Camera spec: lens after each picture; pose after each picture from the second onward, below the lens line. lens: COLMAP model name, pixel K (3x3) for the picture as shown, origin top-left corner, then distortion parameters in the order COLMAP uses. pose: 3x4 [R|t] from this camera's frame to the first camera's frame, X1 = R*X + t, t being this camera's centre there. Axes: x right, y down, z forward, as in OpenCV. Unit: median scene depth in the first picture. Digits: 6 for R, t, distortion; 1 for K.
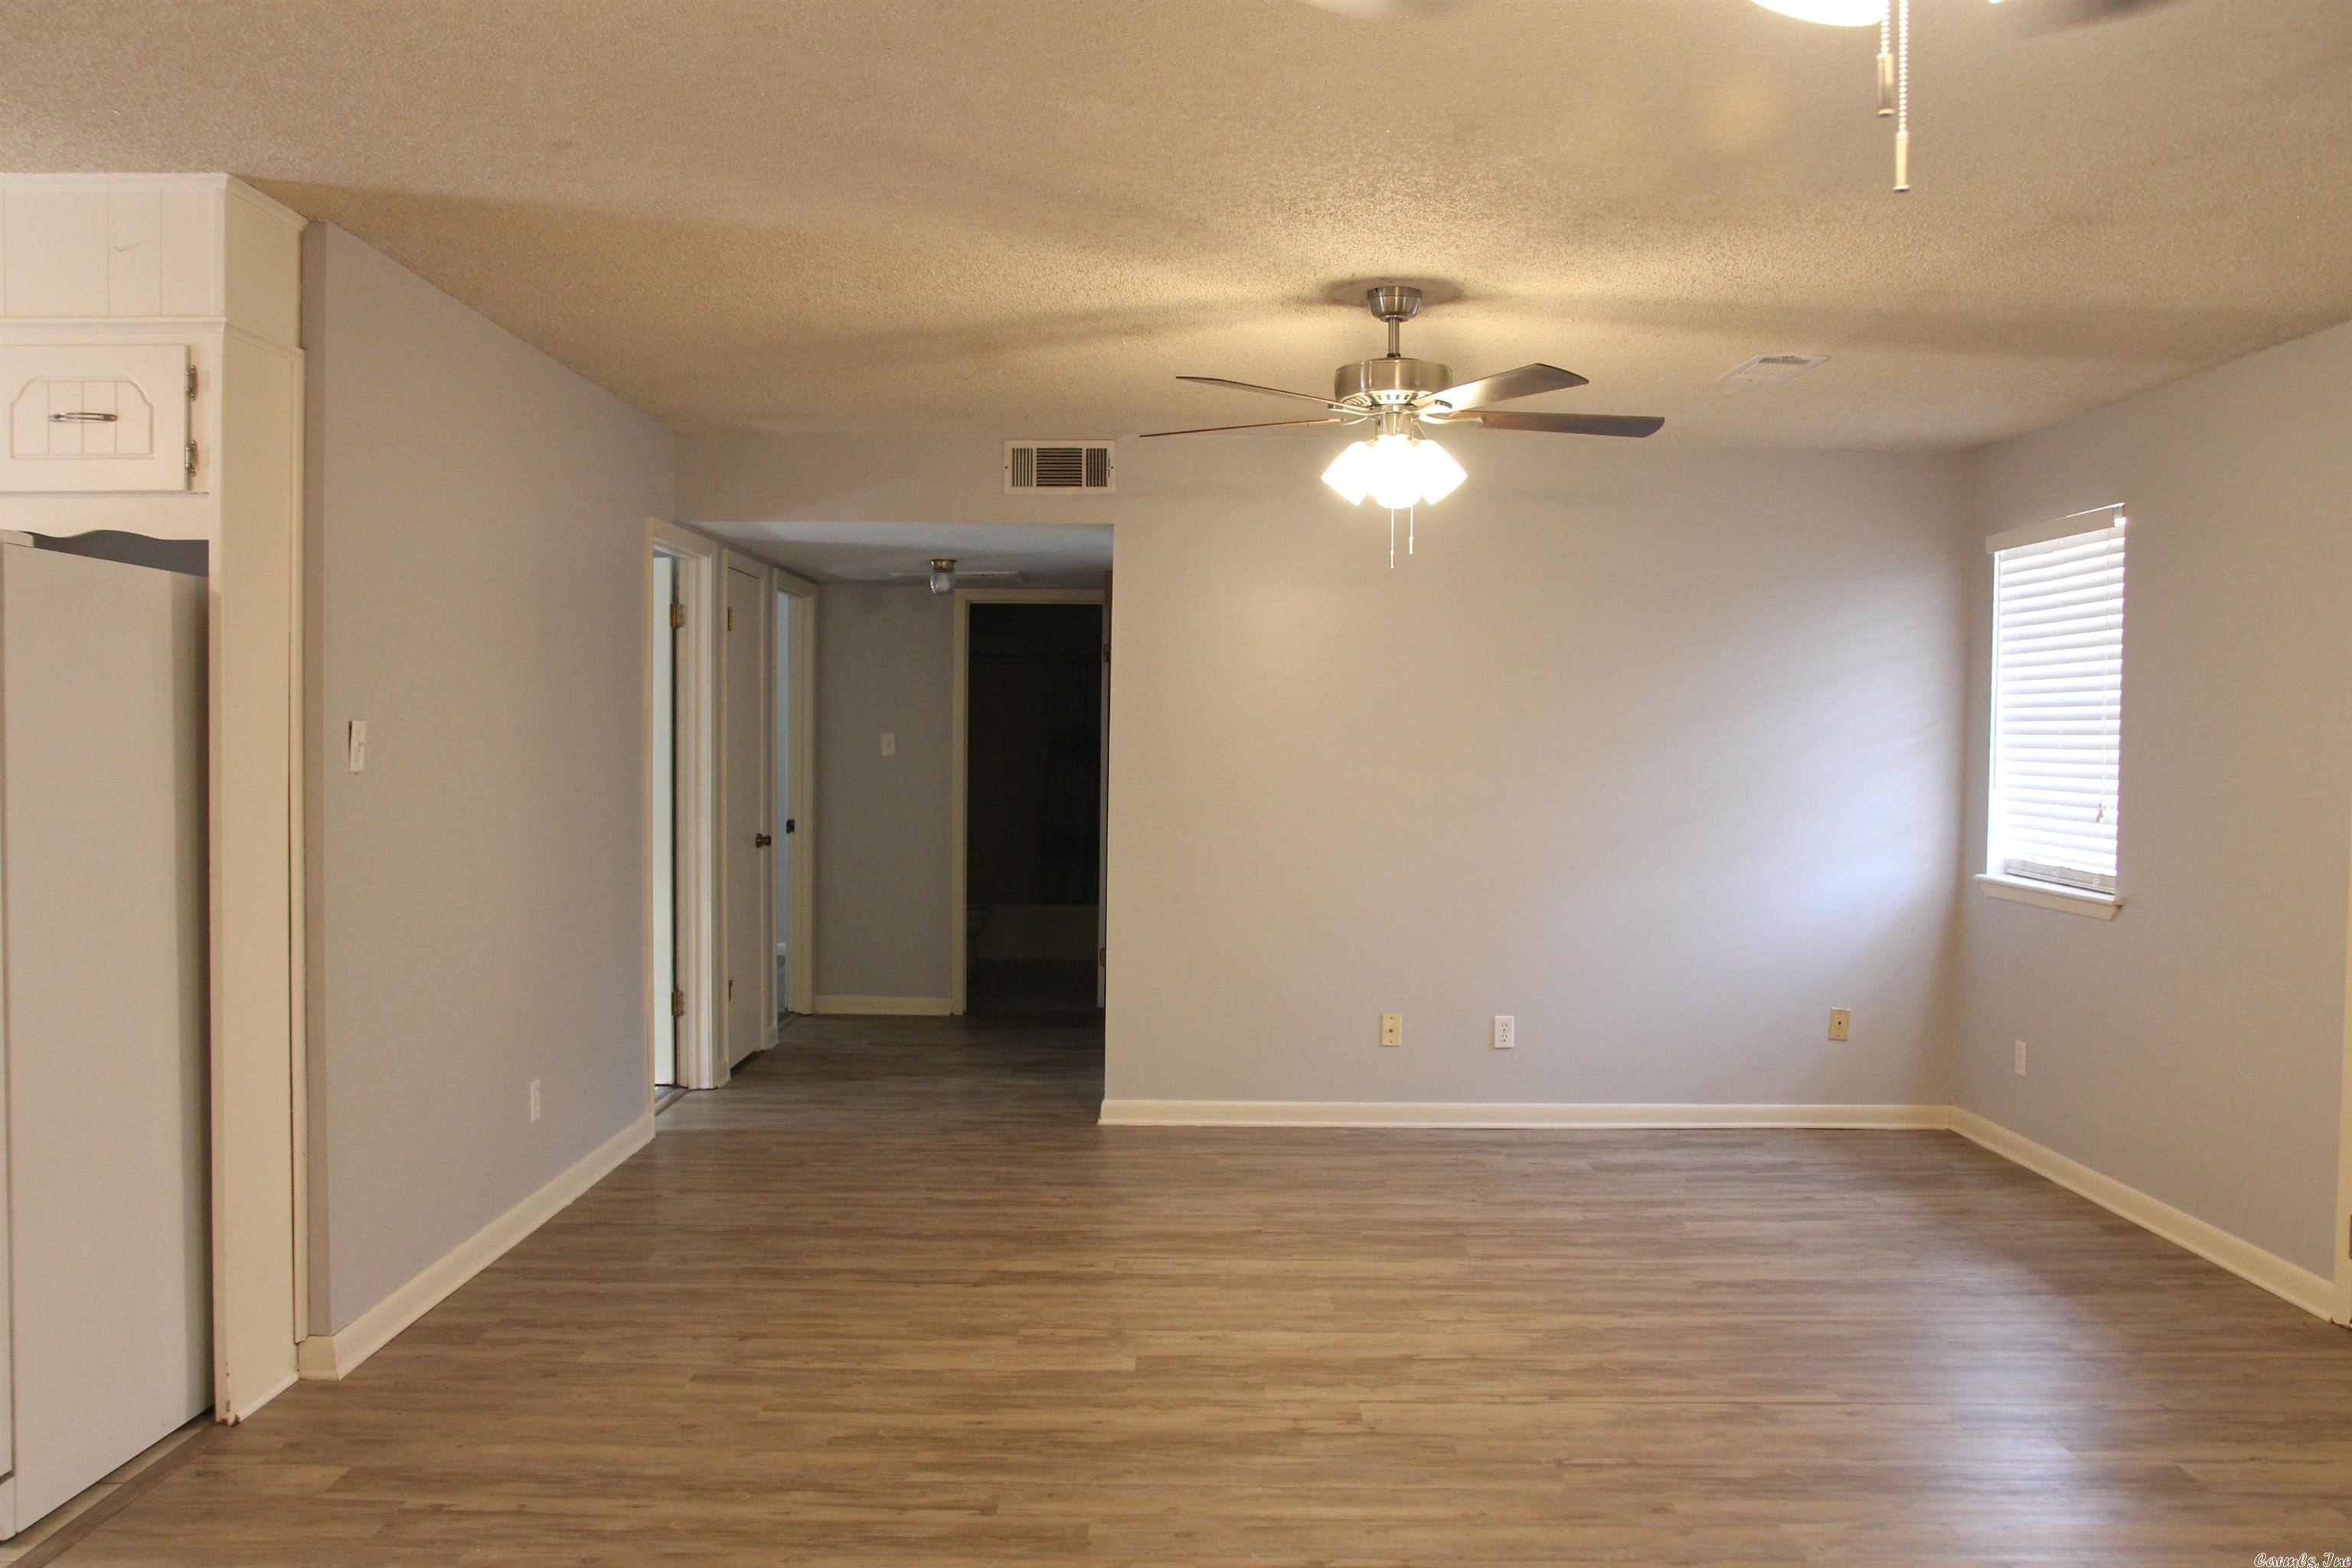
lens RADIAL K [[1844.3, 0, 1179.0], [0, 1844.3, 793.7], [0, 0, 1]] dist [-0.126564, 0.106338]
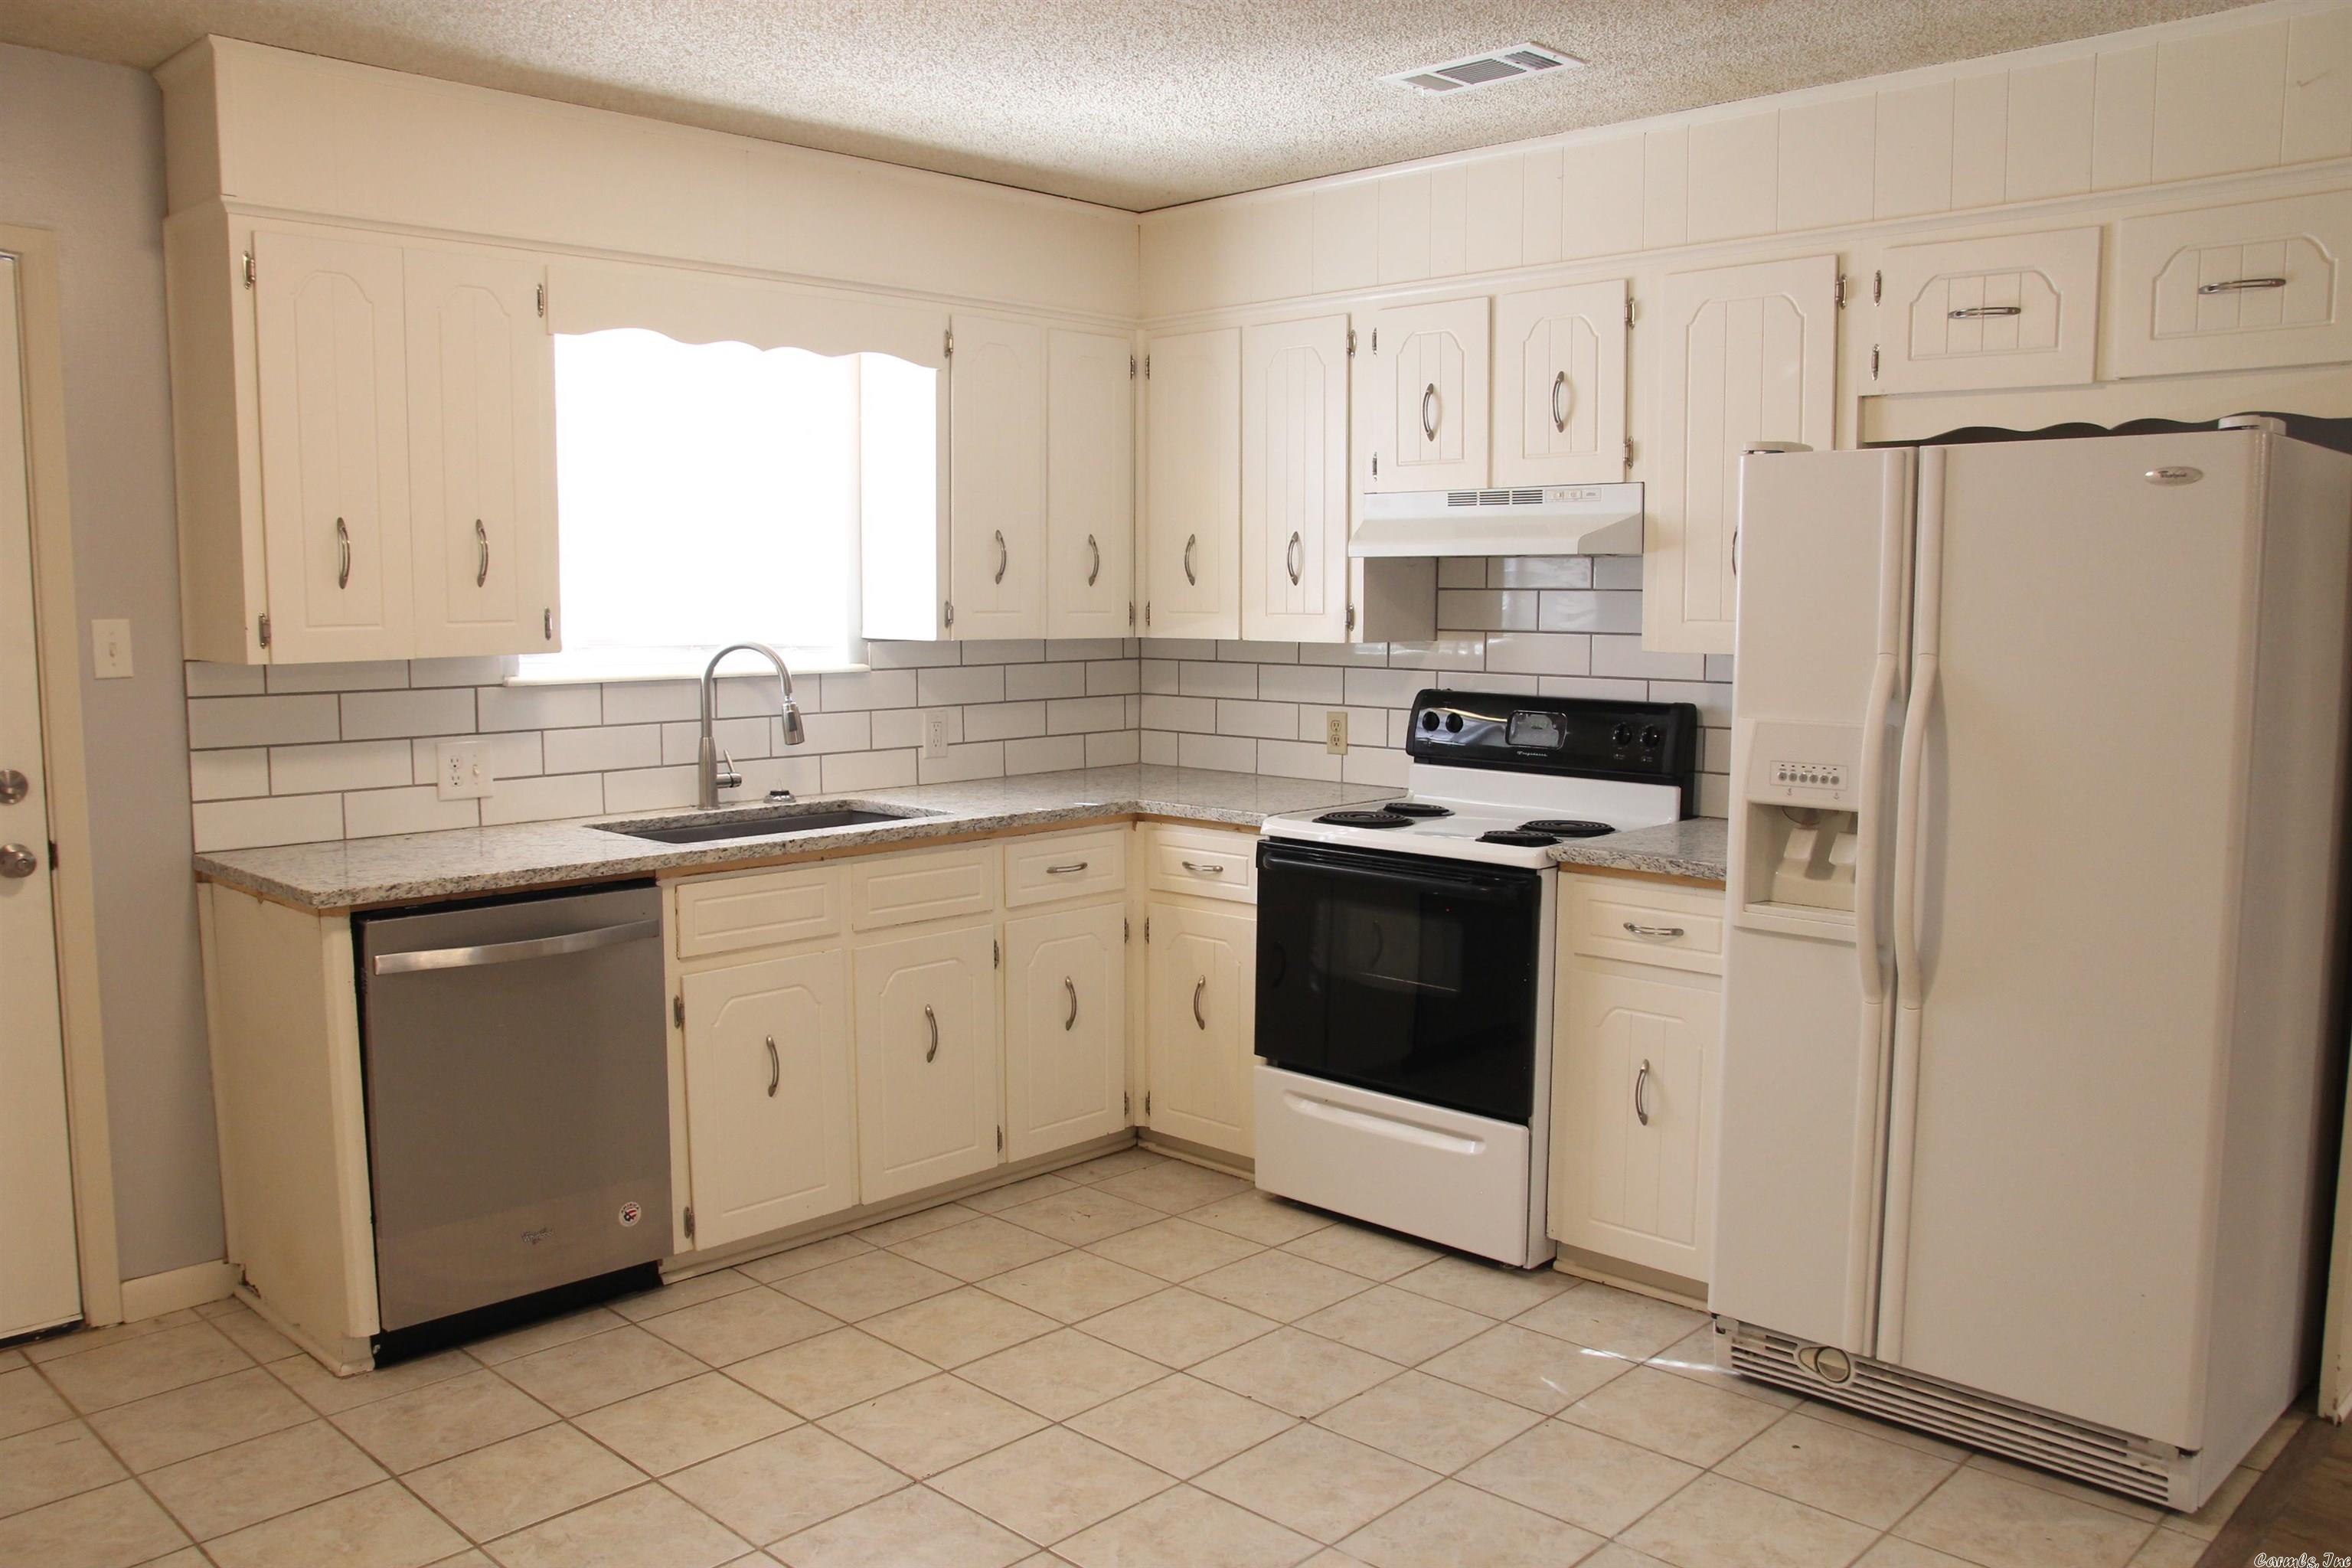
lens RADIAL K [[1844.3, 0, 1181.9], [0, 1844.3, 783.4], [0, 0, 1]] dist [-0.126564, 0.106338]
pose [[0.718738, 0.065777, -0.692162, -0.321965], [-0.018286, 0.996959, 0.075754, -0.018094], [0.695040, -0.041790, 0.717755, -0.018143]]
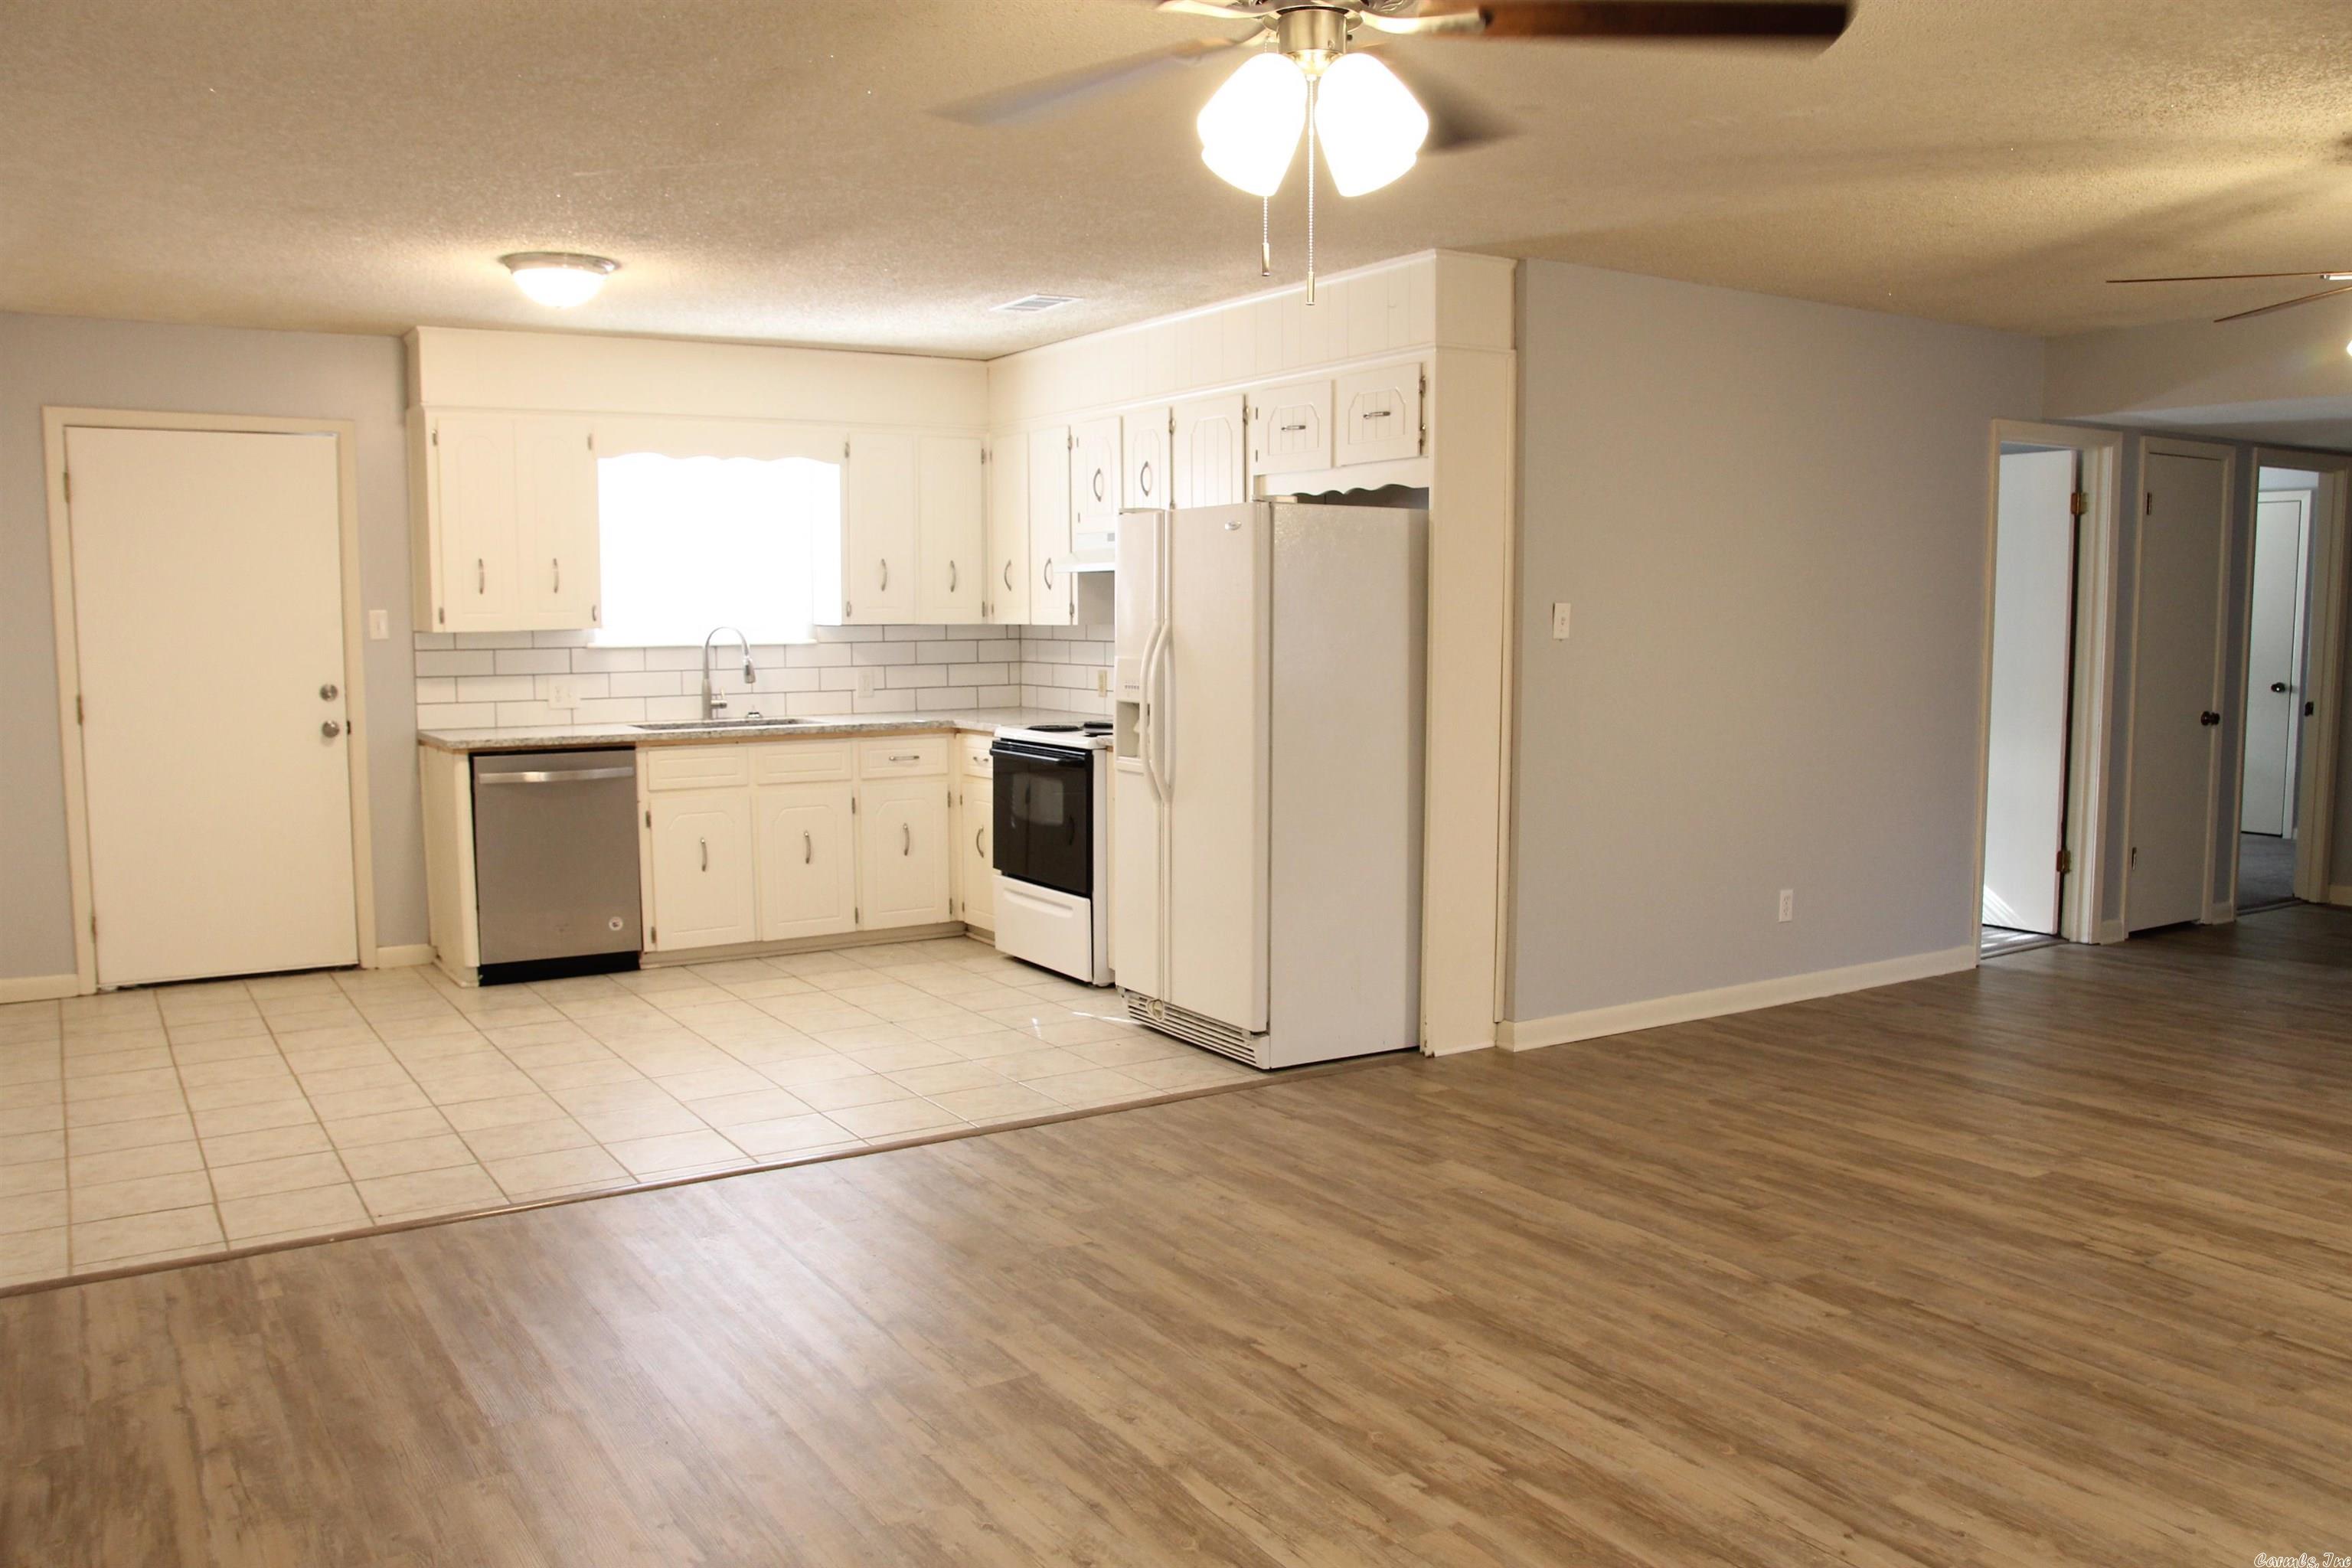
lens RADIAL K [[1844.3, 0, 1178.2], [0, 1844.3, 791.4], [0, 0, 1]] dist [-0.126564, 0.106338]
pose [[0.531520, 0.075058, -0.843714, 0.630018], [-0.020381, 0.996911, 0.075848, 0.004656], [0.846800, -0.023119, 0.531408, -0.032177]]
